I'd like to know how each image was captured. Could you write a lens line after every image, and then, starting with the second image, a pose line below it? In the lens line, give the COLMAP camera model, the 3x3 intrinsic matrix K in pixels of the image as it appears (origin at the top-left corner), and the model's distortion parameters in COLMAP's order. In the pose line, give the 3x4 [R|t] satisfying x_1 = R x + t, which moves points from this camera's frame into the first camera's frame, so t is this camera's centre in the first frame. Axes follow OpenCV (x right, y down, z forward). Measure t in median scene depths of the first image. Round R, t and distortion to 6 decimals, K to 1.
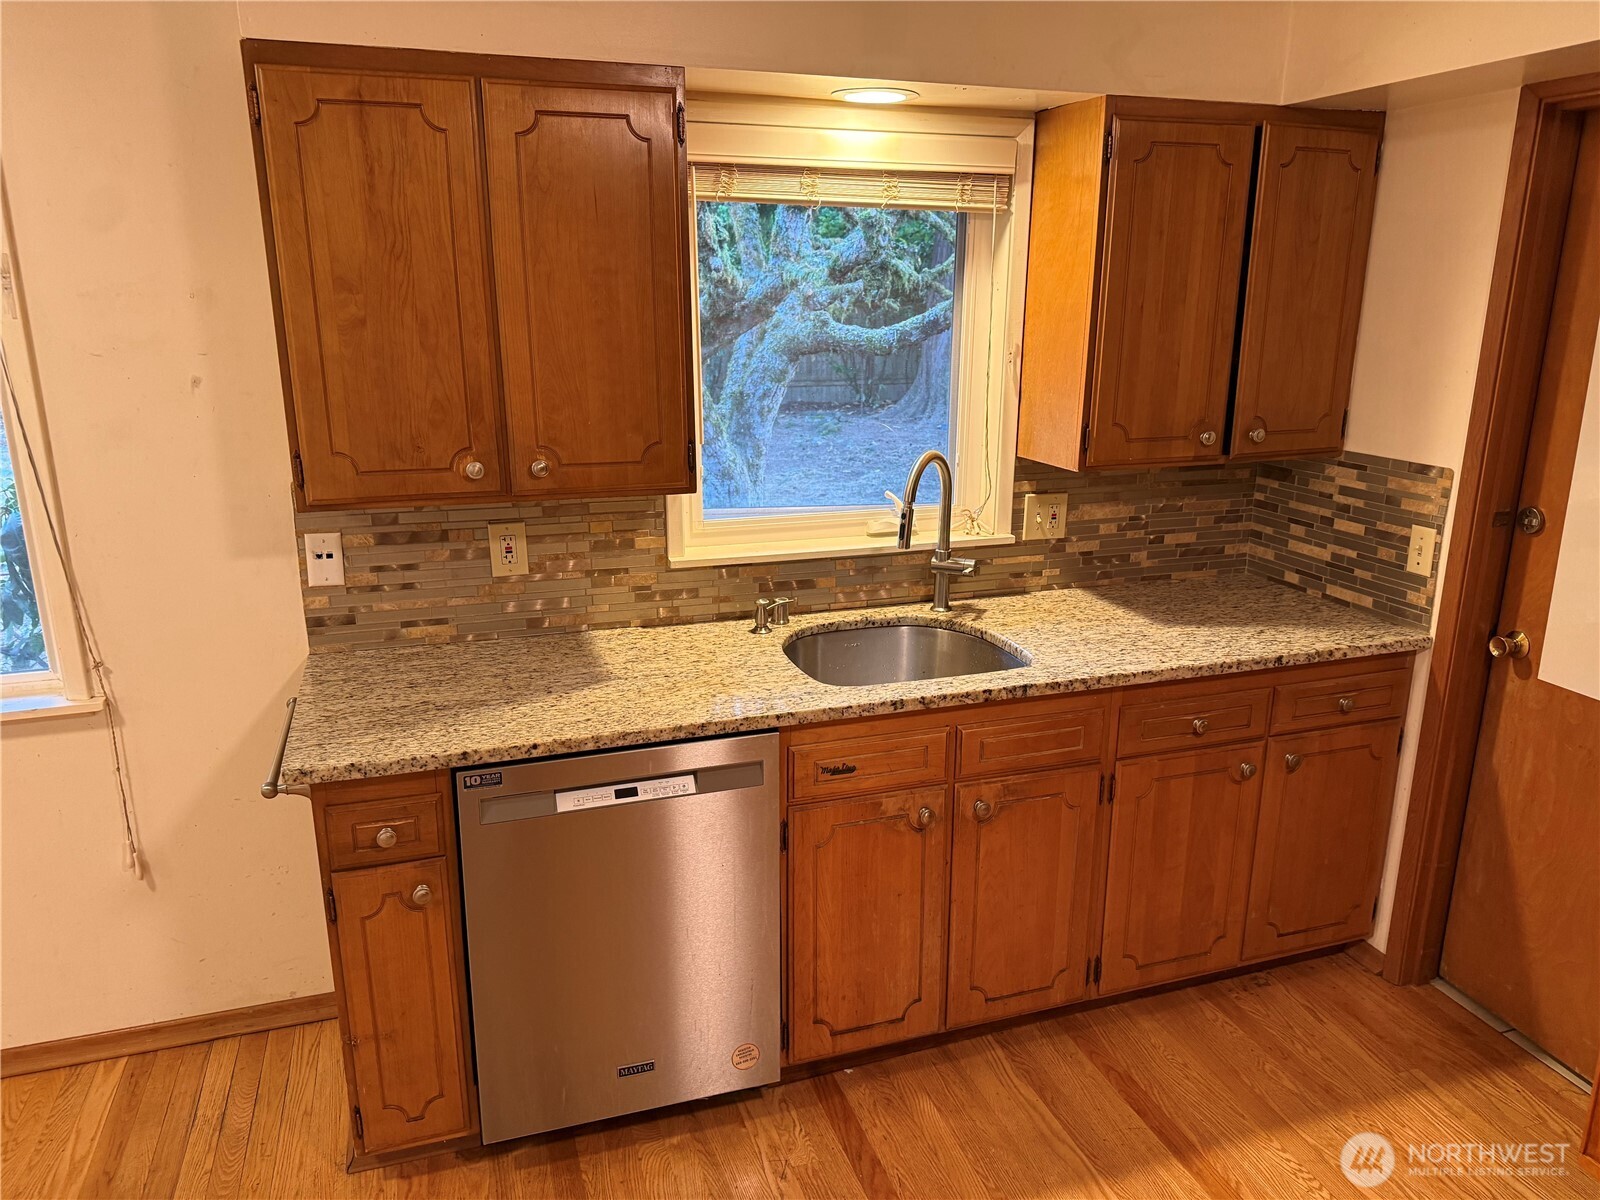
lens RADIAL K [[1178.7, 0, 796.1], [0, 1178.7, 606.2], [0, 0, 1]] dist [0.059208, -0.036649]
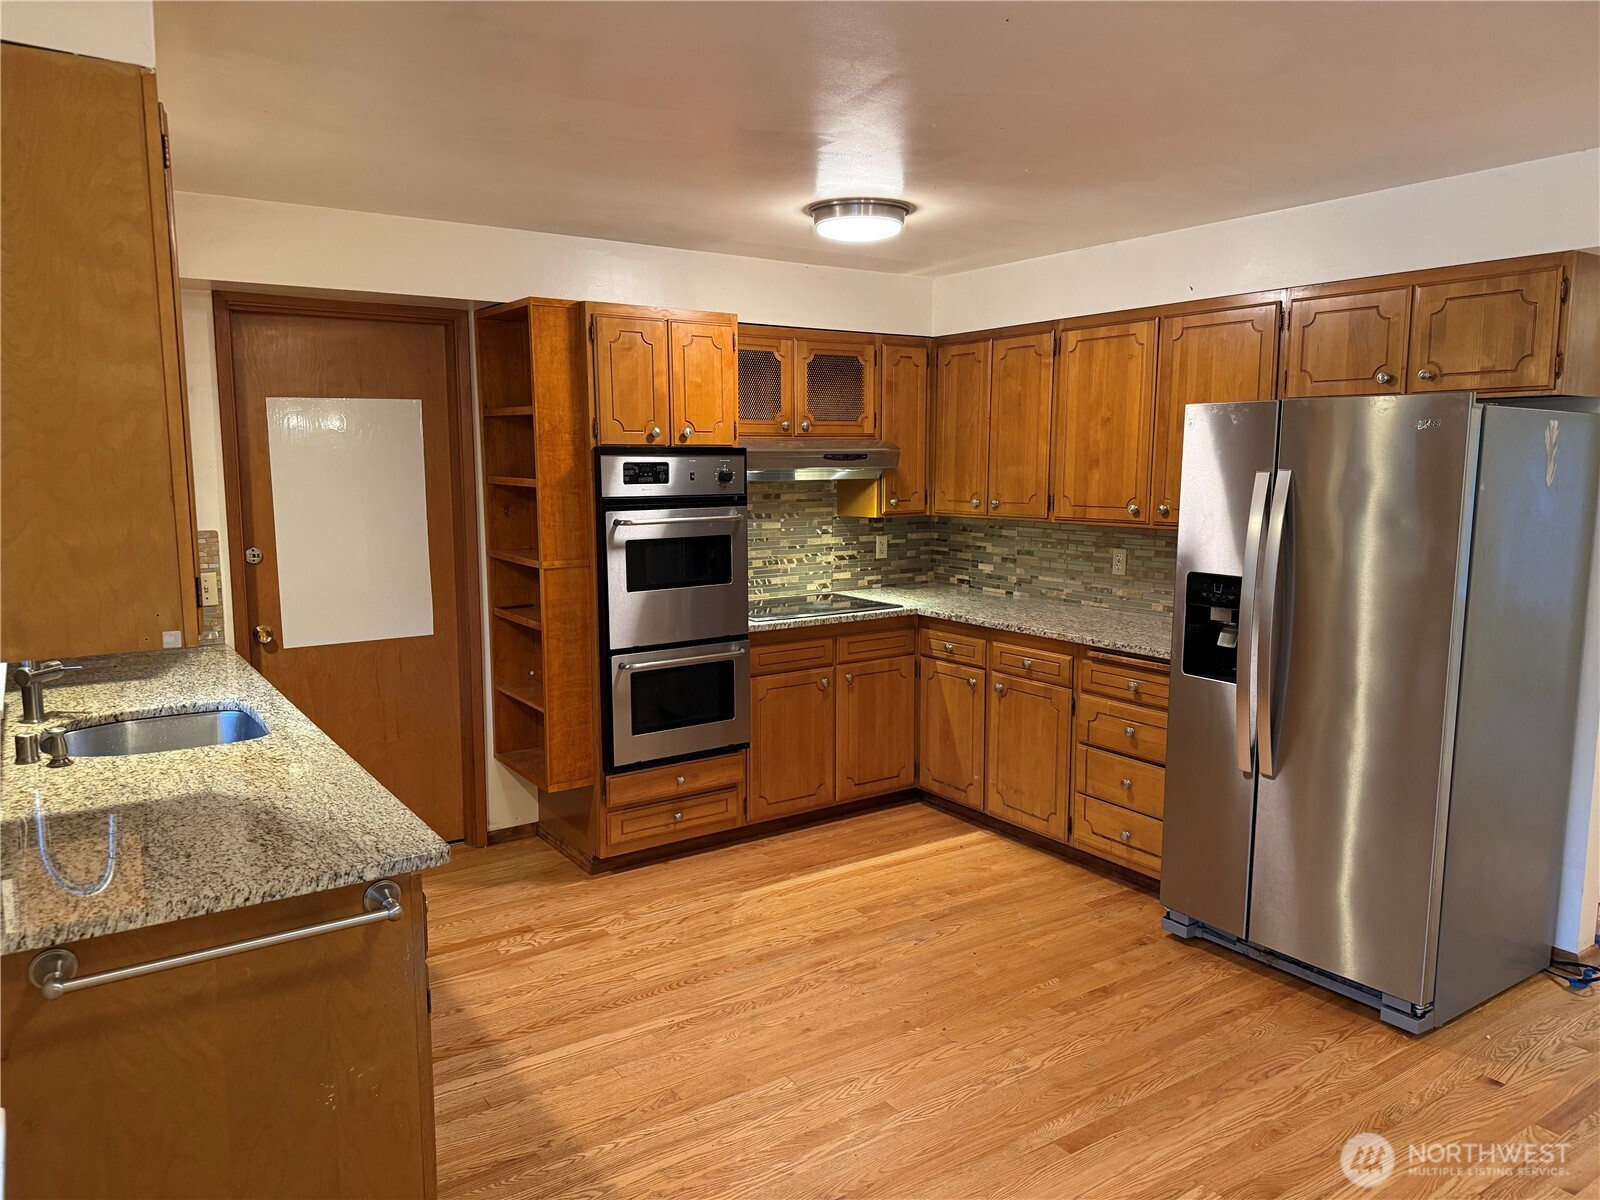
lens RADIAL K [[1178.7, 0, 796.1], [0, 1178.7, 606.2], [0, 0, 1]] dist [0.059208, -0.036649]
pose [[-0.264123, -0.133923, 0.955146, -1.086074], [0.261896, 0.943146, 0.204662, -0.139596], [-0.928251, 0.304205, -0.214032, 0.660381]]
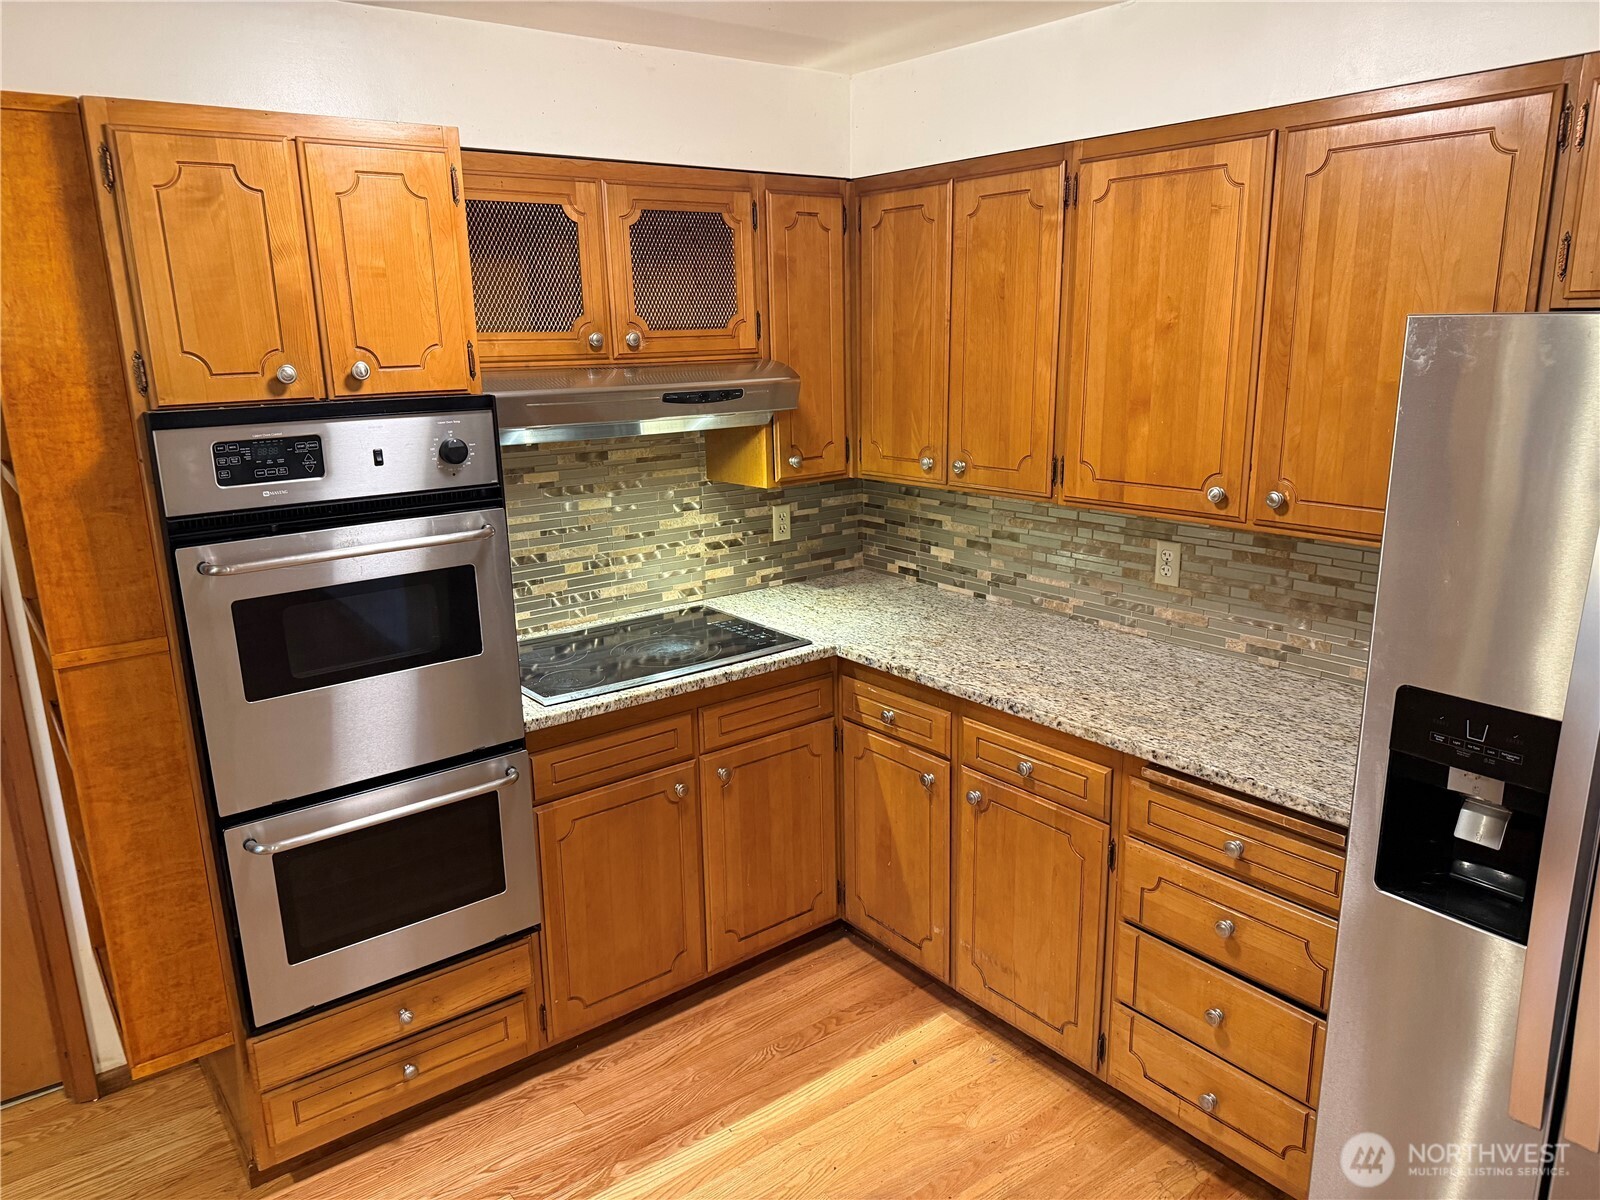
lens RADIAL K [[1189.4, 0, 815.8], [0, 1189.4, 623.0], [0, 0, 1]] dist [0.095109, -0.189546]
pose [[-0.333721, -0.234668, 0.912996, -0.388166], [0.270297, 0.904030, 0.331164, -0.105668], [-0.903089, 0.357296, -0.238264, 0.366911]]
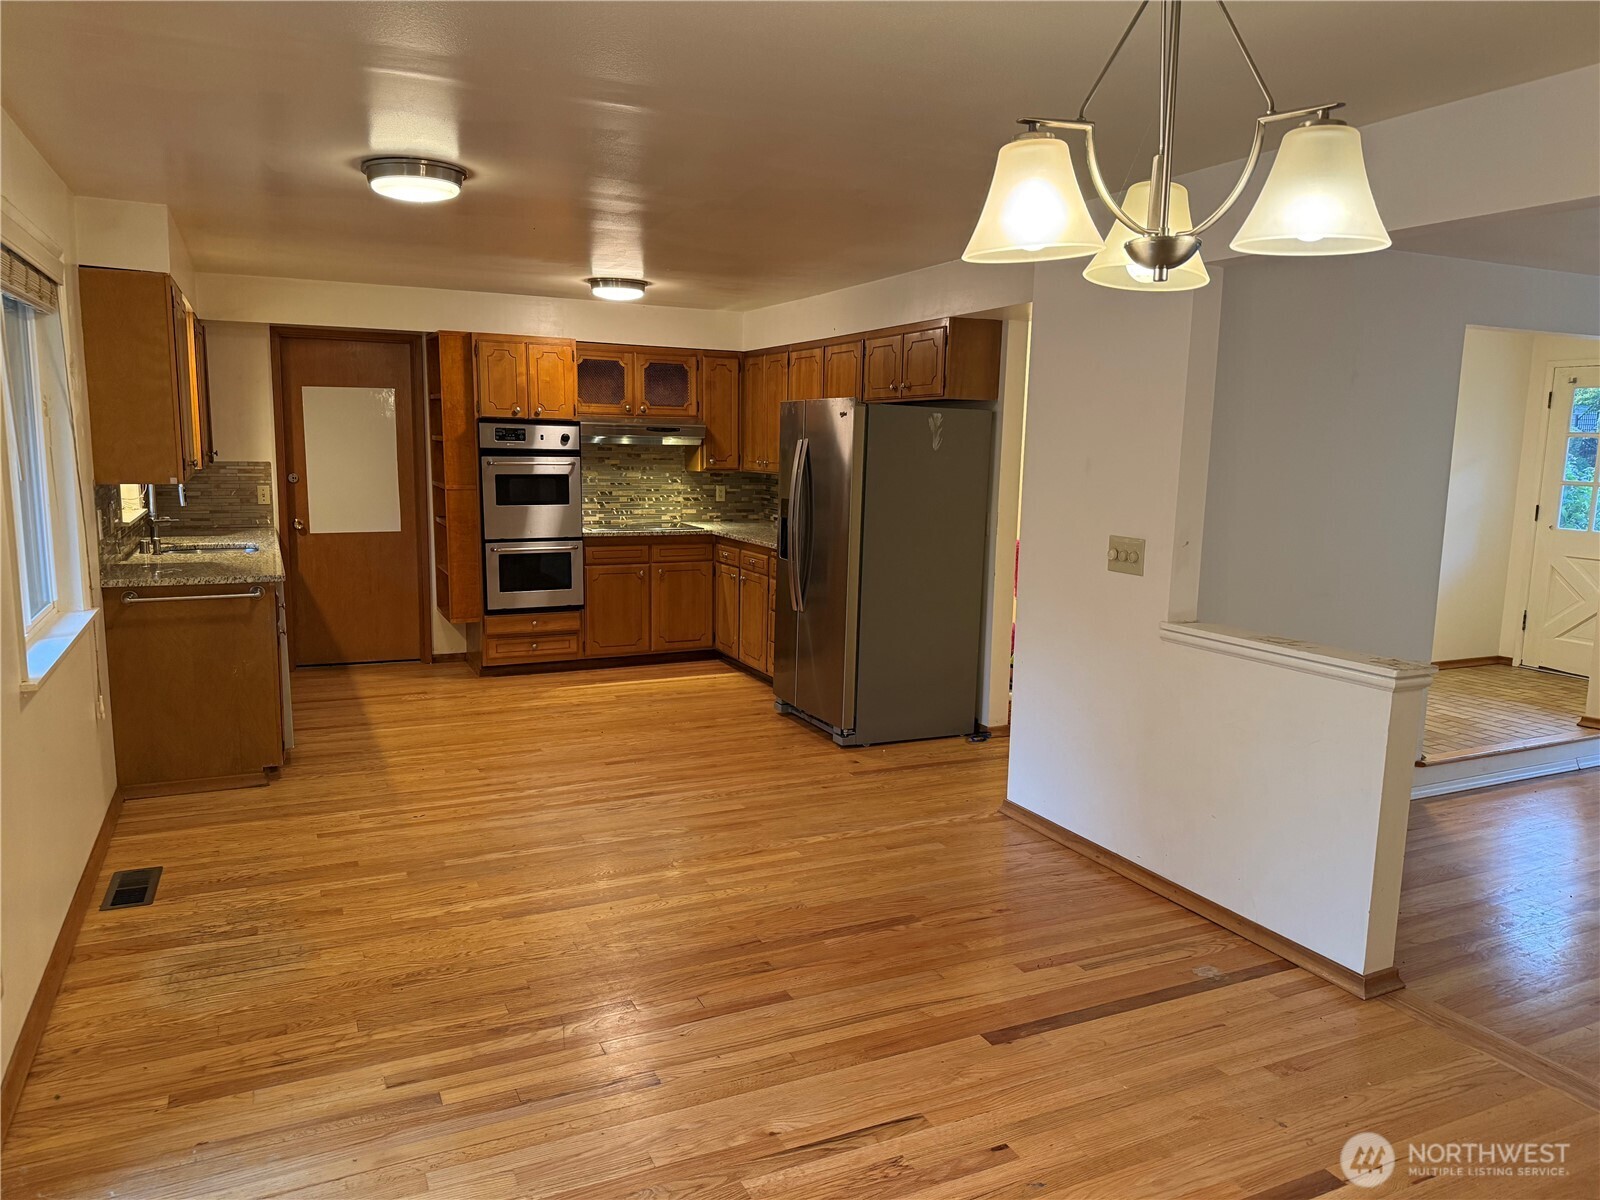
lens RADIAL K [[1178.7, 0, 796.1], [0, 1178.7, 606.2], [0, 0, 1]] dist [0.059208, -0.036649]
pose [[-0.113810, -0.148485, 0.982344, -2.207413], [0.252068, 0.952099, 0.173117, 0.026944], [-0.960994, 0.267320, -0.070930, 0.145686]]
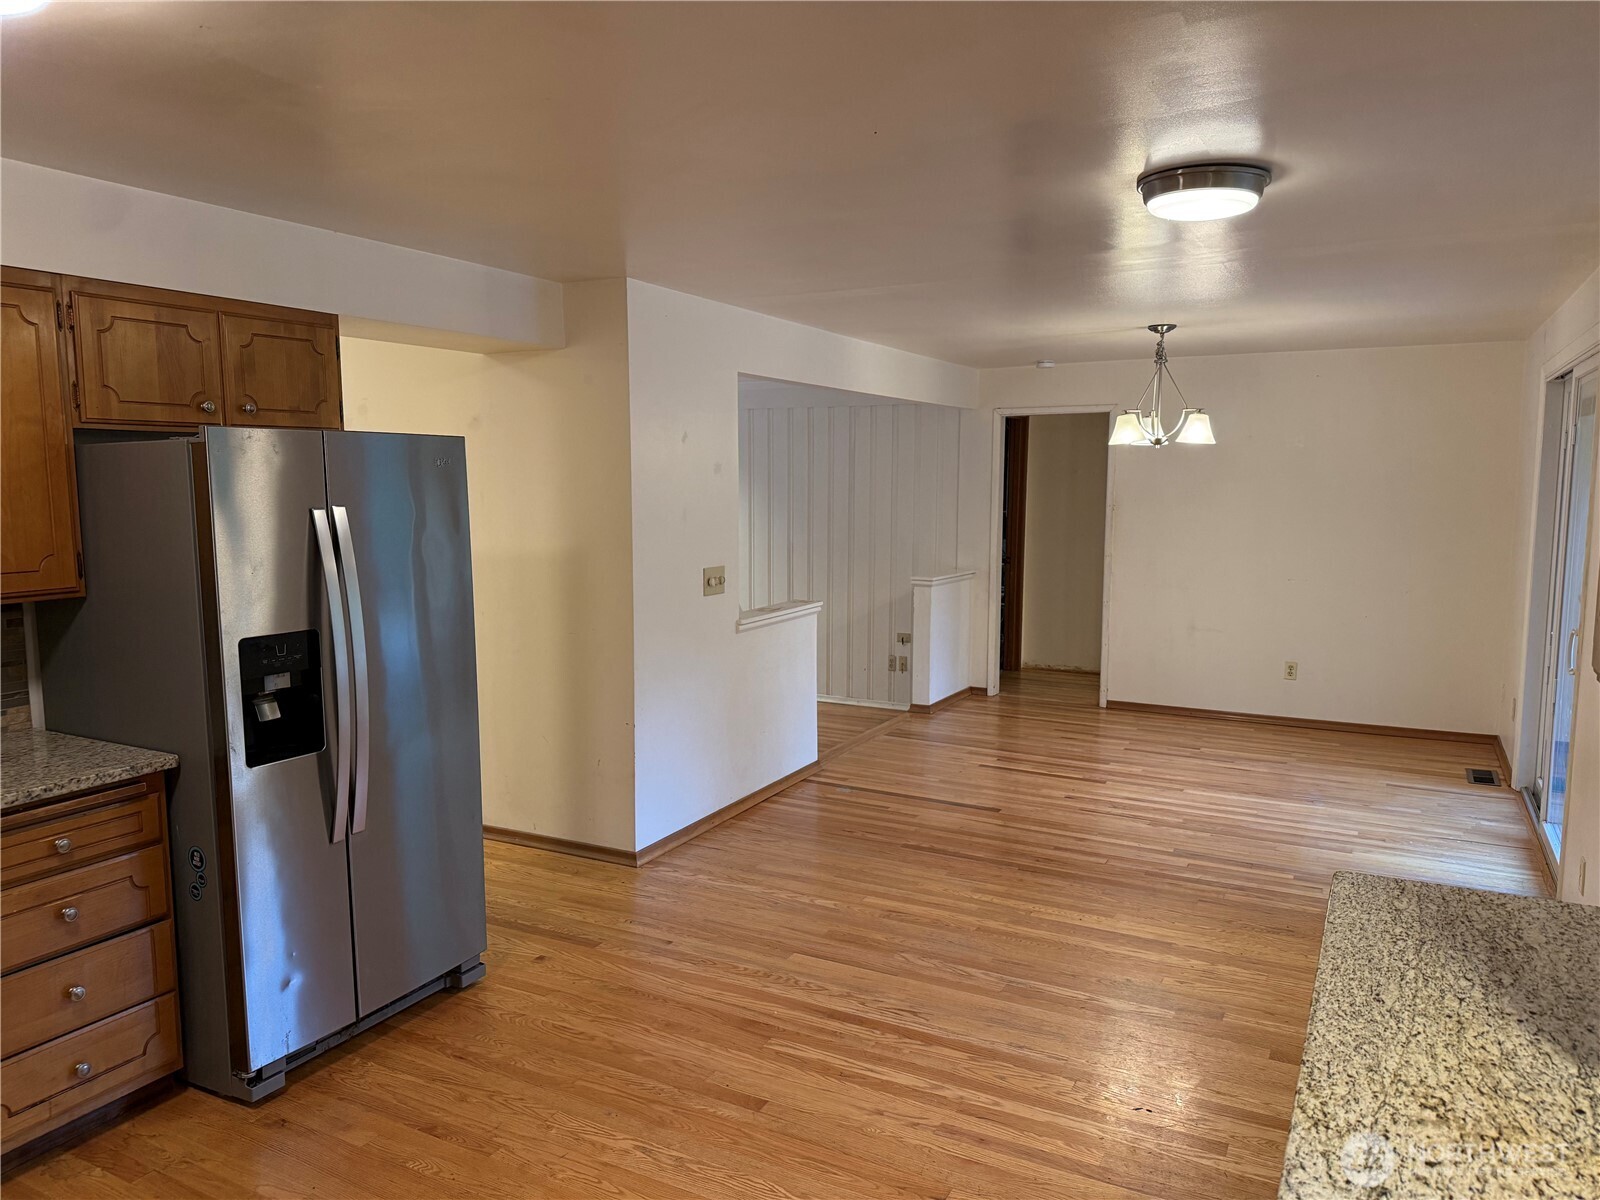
lens RADIAL K [[1178.7, 0, 796.1], [0, 1178.7, 606.2], [0, 0, 1]] dist [0.059208, -0.036649]
pose [[-0.699414, 0.076047, -0.710659, 0.471942], [-0.198711, 0.934429, 0.295559, -0.223433], [0.686537, 0.347935, -0.638442, 0.948709]]
